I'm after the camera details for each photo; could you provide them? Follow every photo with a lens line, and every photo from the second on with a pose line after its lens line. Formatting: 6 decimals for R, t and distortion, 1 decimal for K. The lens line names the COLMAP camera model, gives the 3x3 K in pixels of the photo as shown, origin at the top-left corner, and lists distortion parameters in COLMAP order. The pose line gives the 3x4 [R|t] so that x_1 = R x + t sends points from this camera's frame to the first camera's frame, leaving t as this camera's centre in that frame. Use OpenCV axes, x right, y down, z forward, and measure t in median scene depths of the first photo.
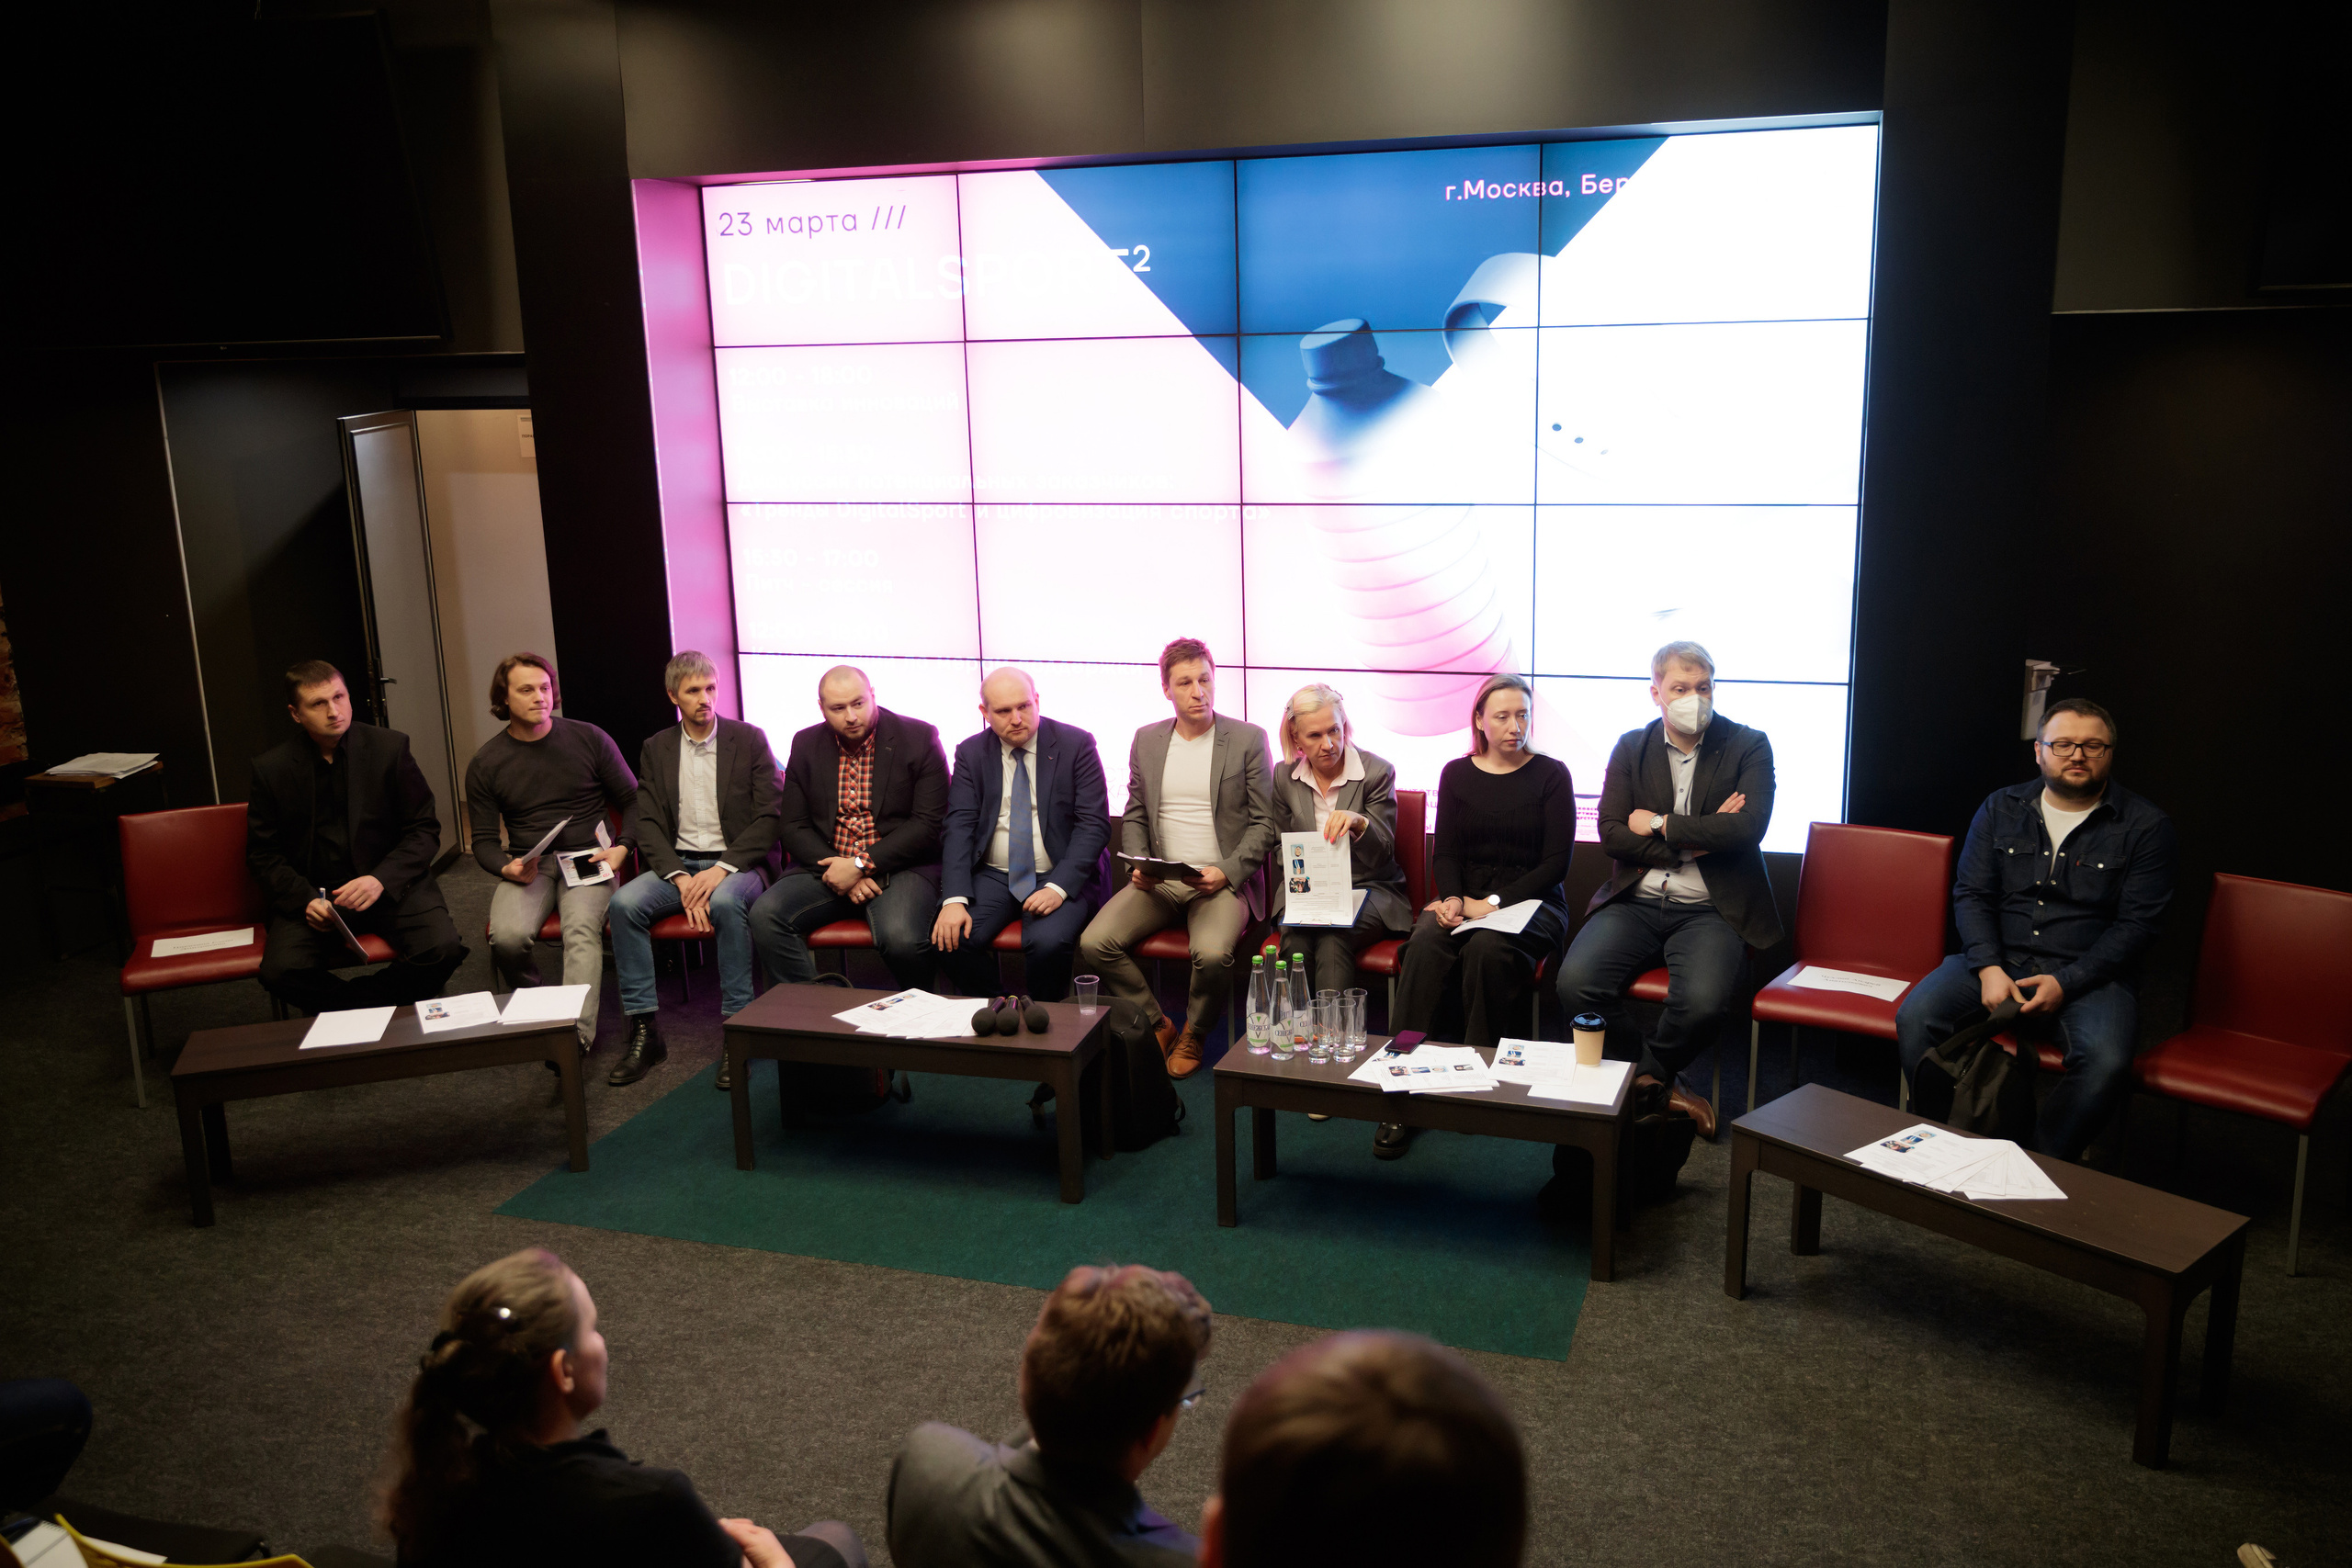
lens RADIAL K [[2101.7, 0, 1176.0], [0, 2101.7, 784.0], [0, 0, 1]] dist [0.036457, -0.000771]
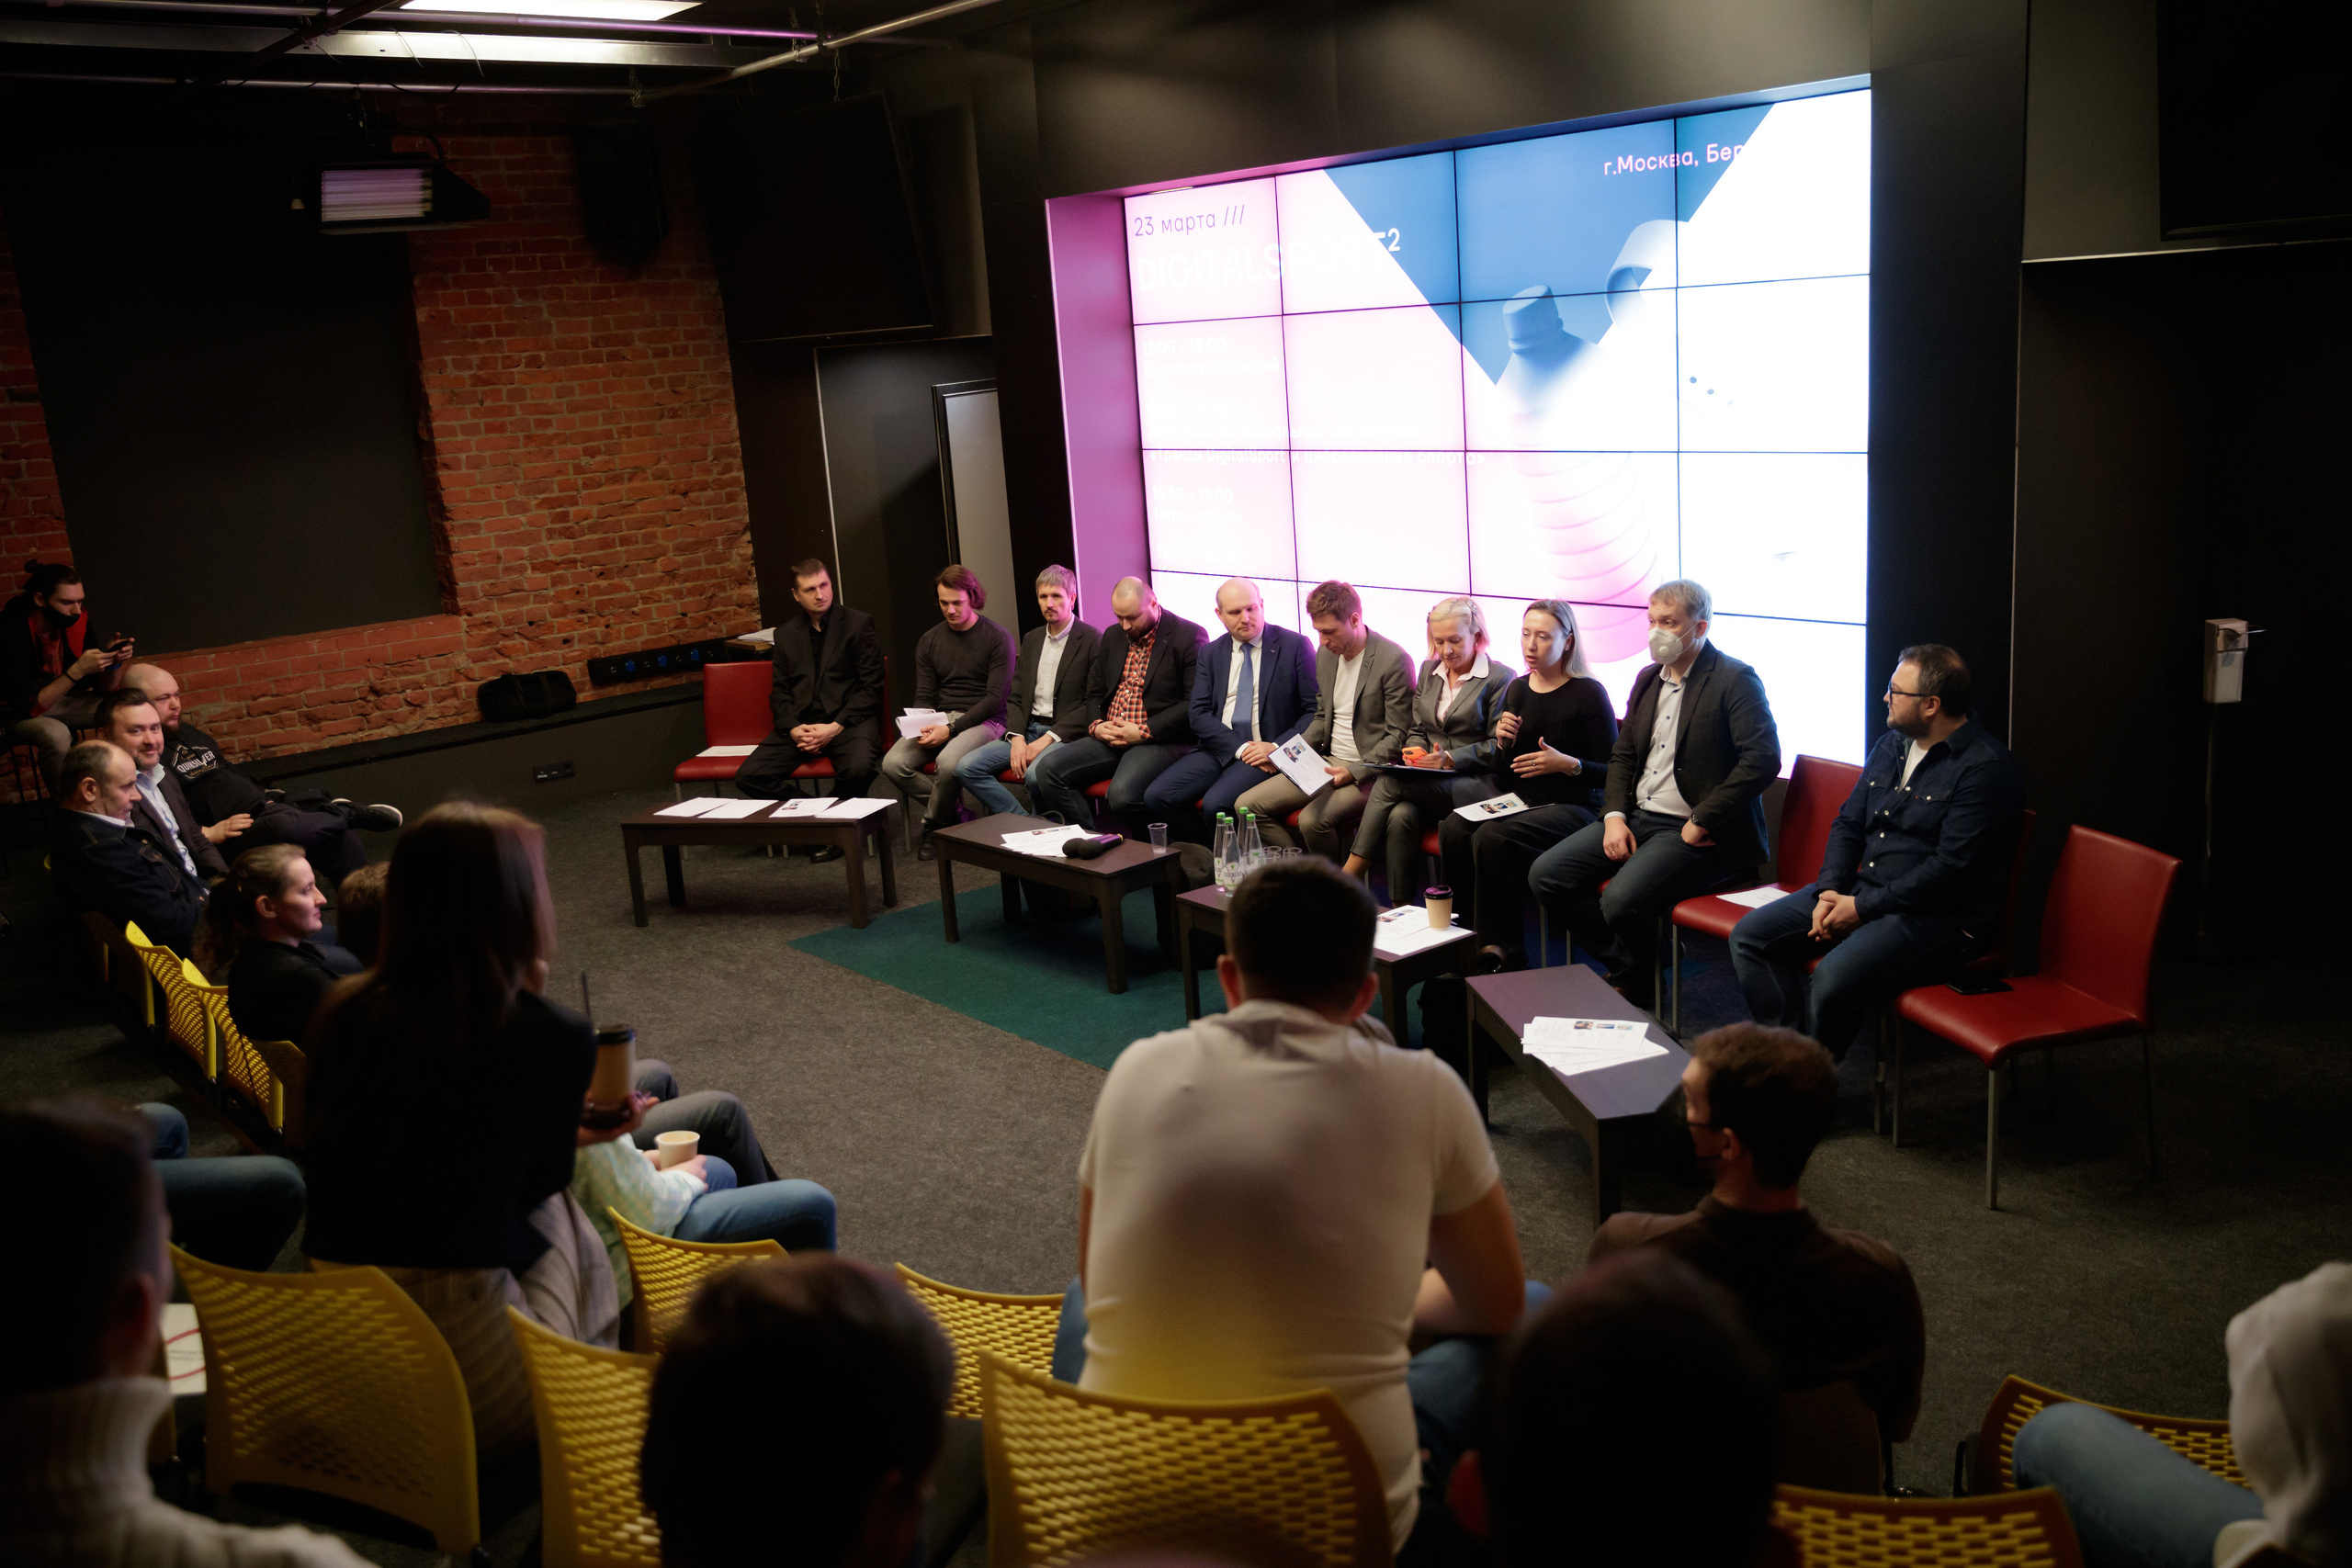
lens RADIAL K [[2156.7, 0, 1176.0], [0, 2156.7, 784.0], [0, 0, 1]] dist [0.050750, 0.014776]
pose [[0.834633, 0.088956, -0.543575, 0.578294], [-0.079141, 0.996000, 0.041477, 0.011676], [0.545091, 0.008401, 0.838335, -0.073378]]
